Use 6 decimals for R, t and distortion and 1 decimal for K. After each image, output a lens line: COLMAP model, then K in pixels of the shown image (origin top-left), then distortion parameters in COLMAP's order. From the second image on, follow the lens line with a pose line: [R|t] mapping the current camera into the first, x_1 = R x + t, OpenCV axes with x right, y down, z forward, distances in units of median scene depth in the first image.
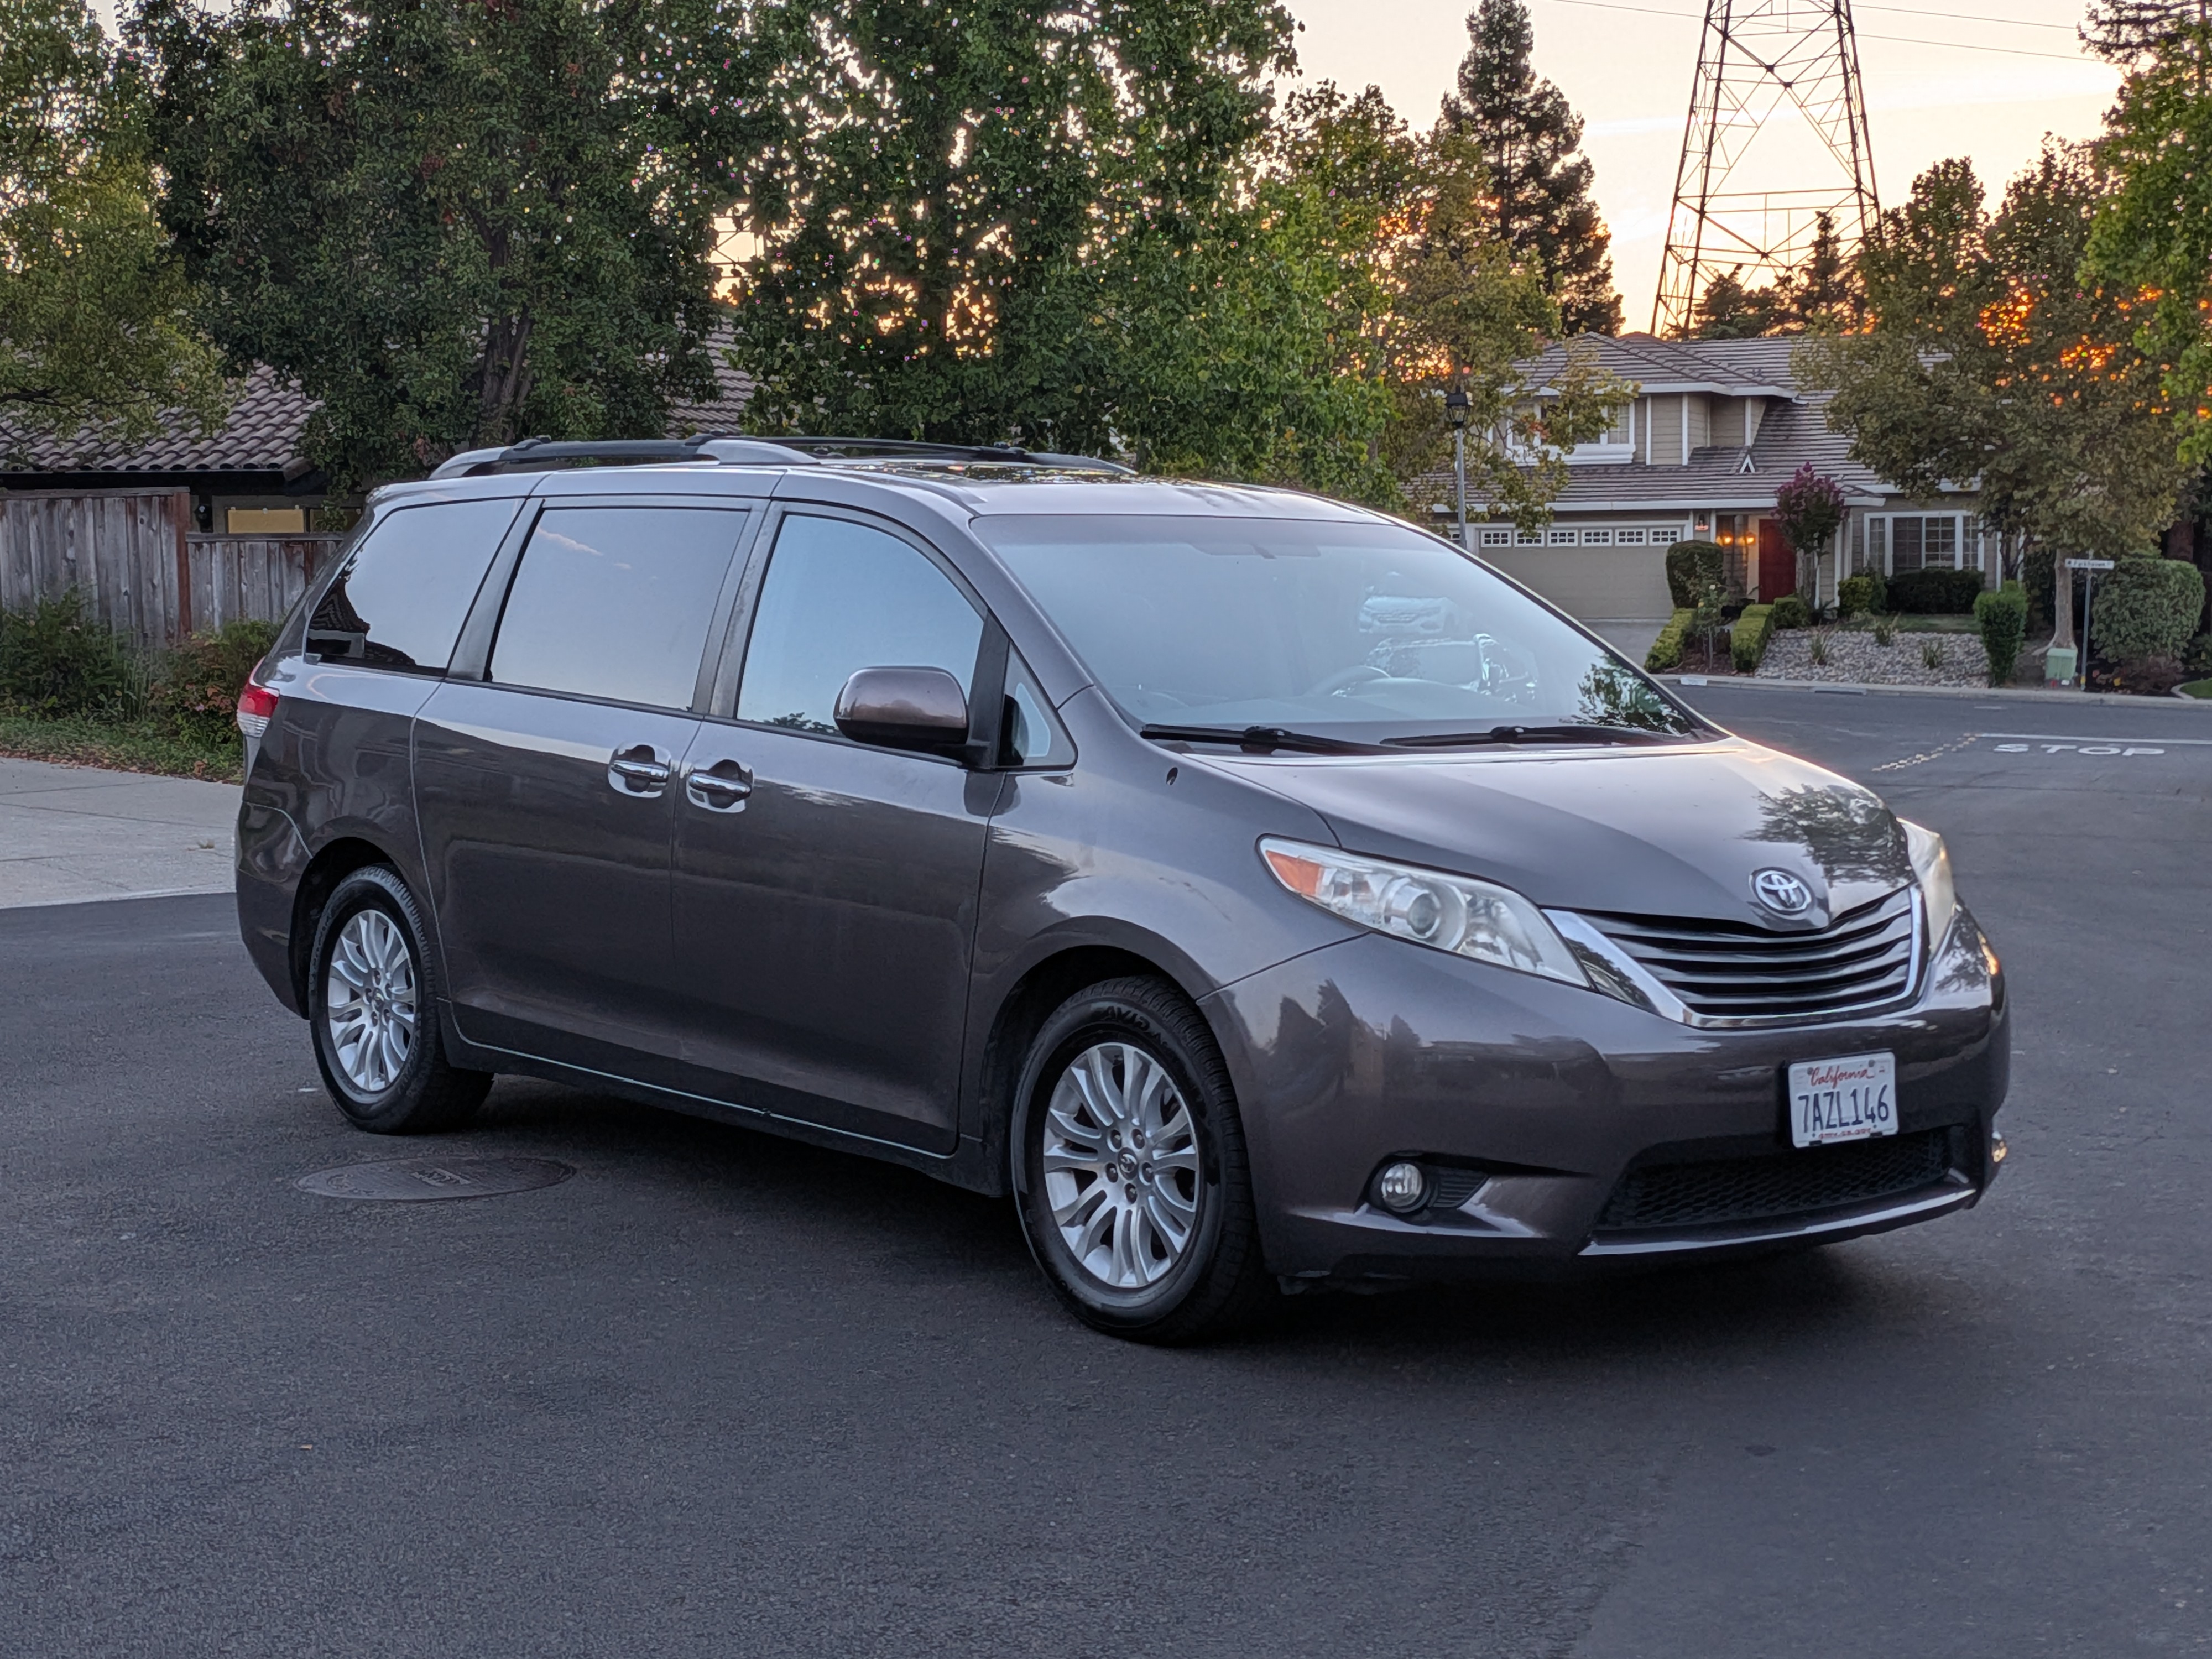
lens RADIAL K [[3826.0, 0, 1106.0], [0, 3826.0, 829.5], [0, 0, 1]] dist [0.056783, 0.029171]
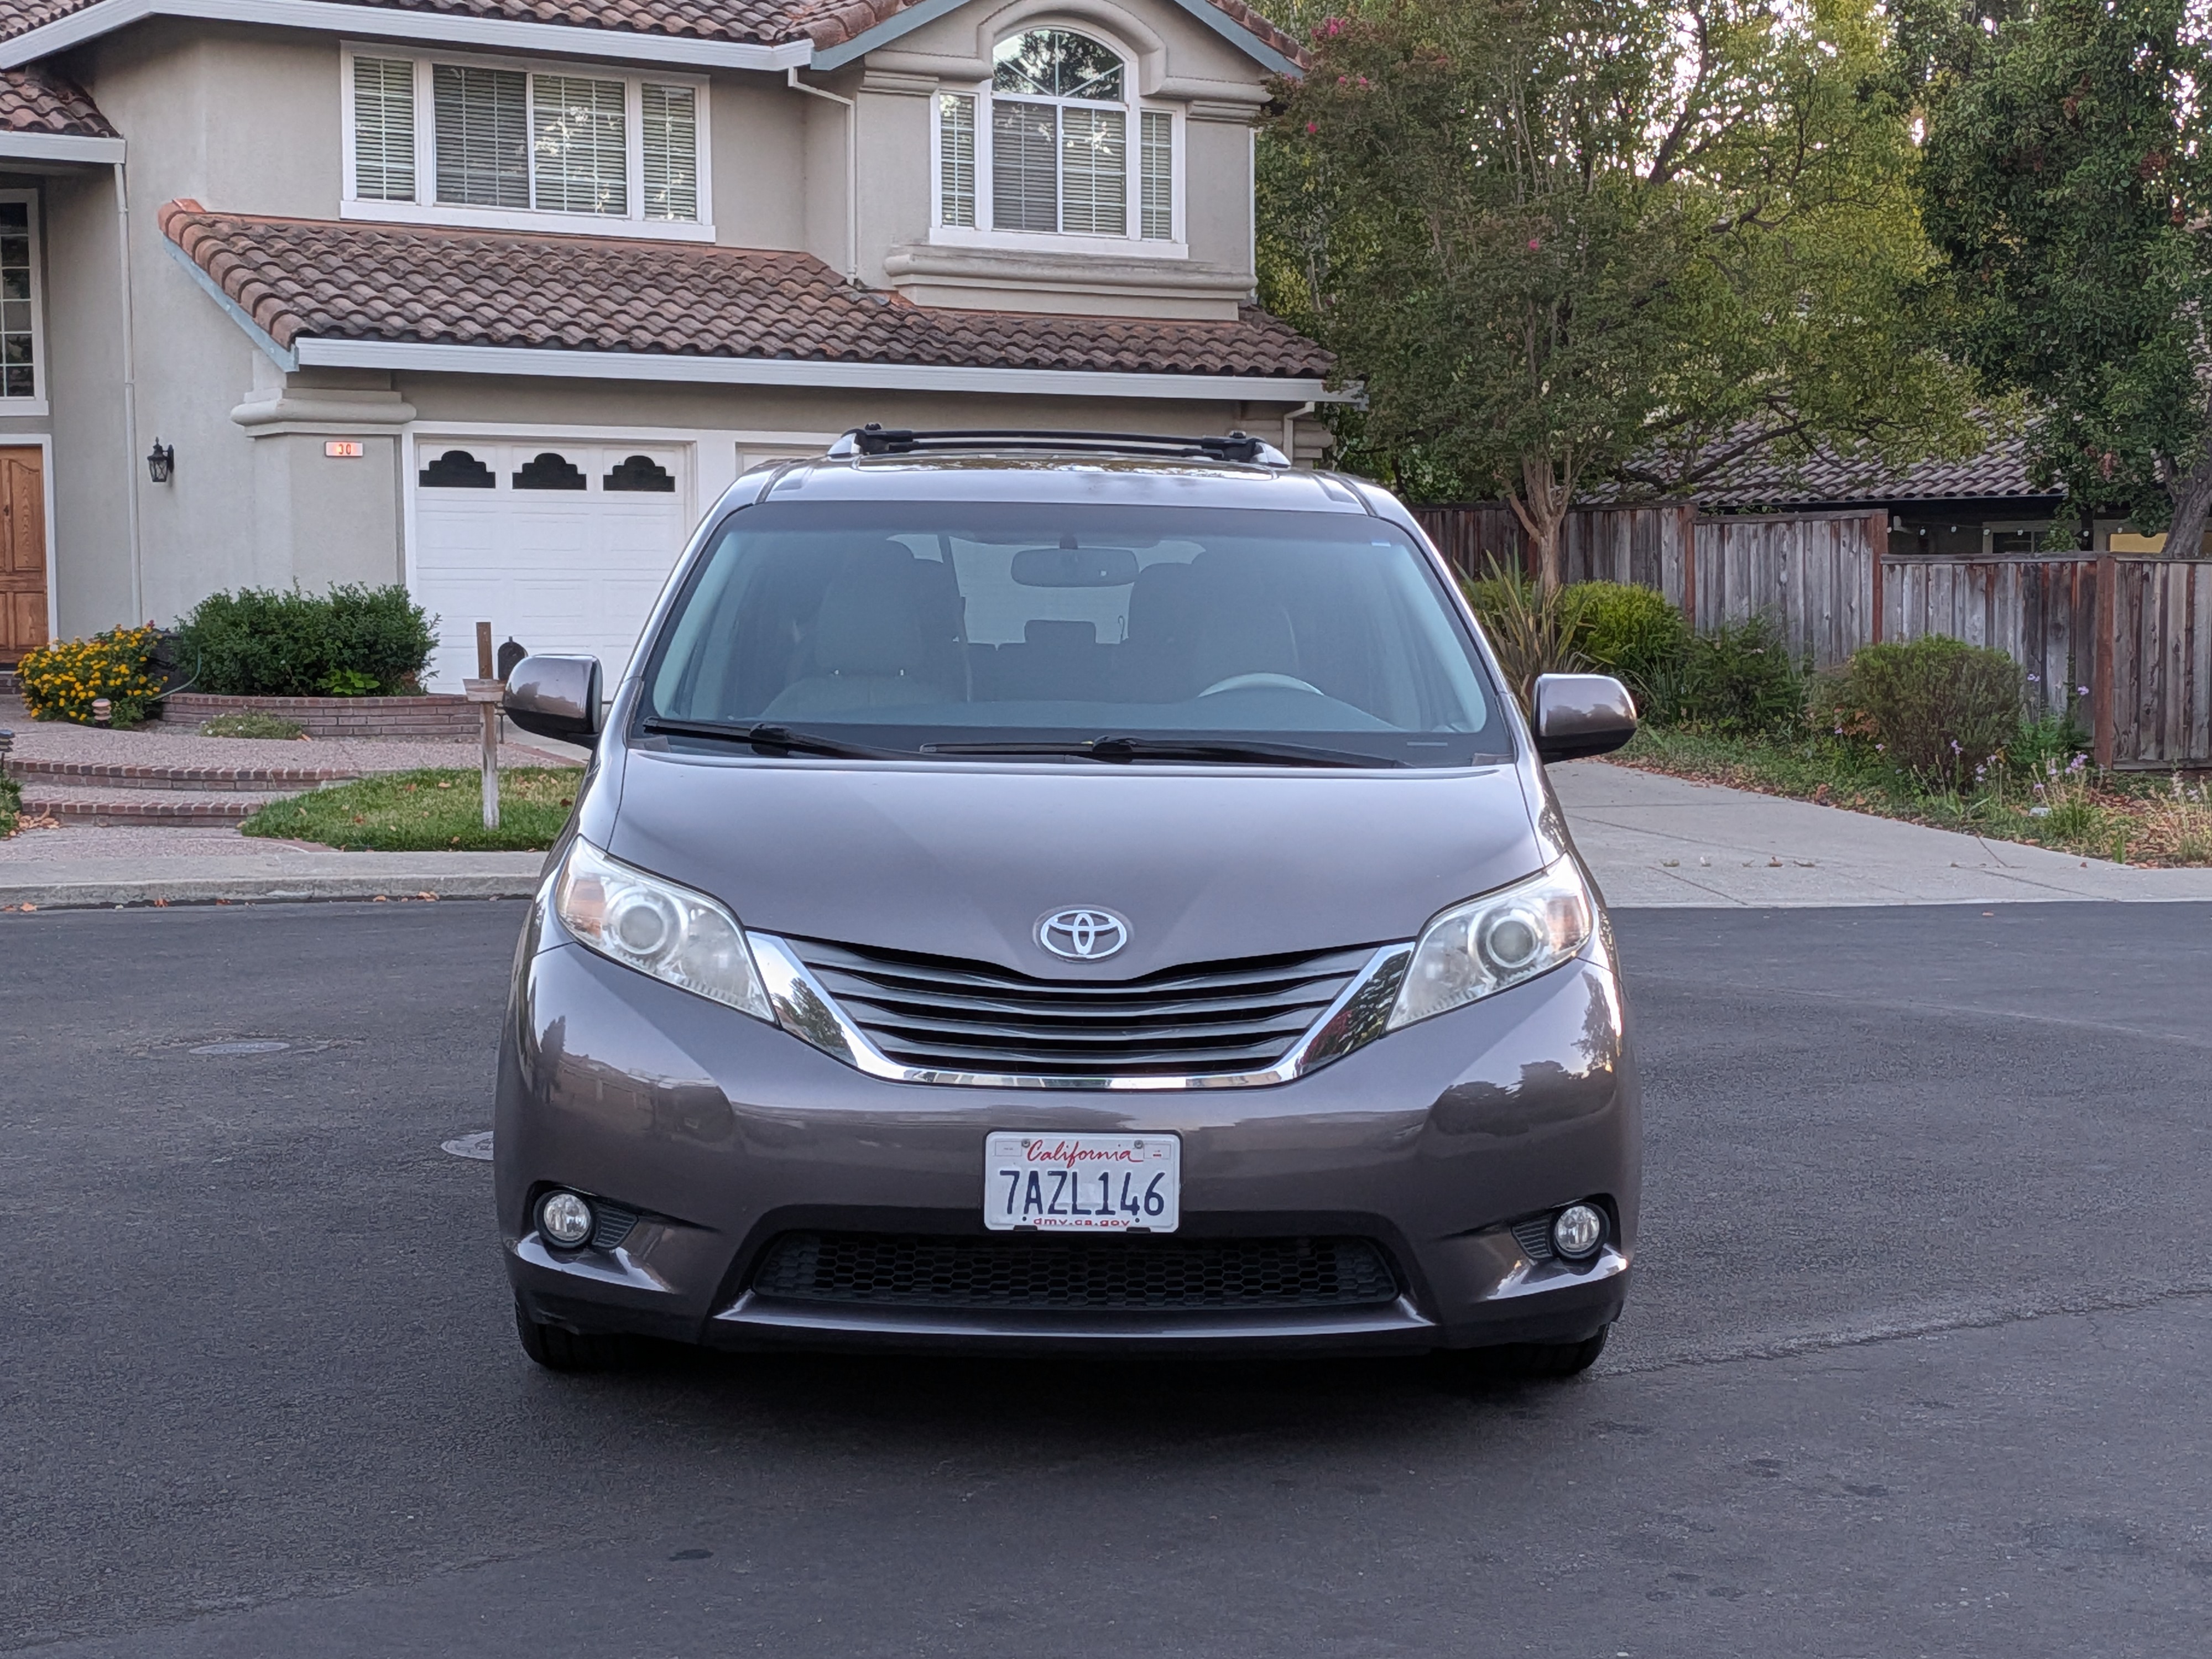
lens RADIAL K [[3826.0, 0, 1106.0], [0, 3826.0, 829.5], [0, 0, 1]] dist [0.056783, 0.029171]
pose [[0.764631, 0.044239, -0.642948, 0.250862], [-0.050881, 0.998671, 0.008205, -0.004900], [0.642456, 0.026441, 0.765866, 0.121557]]
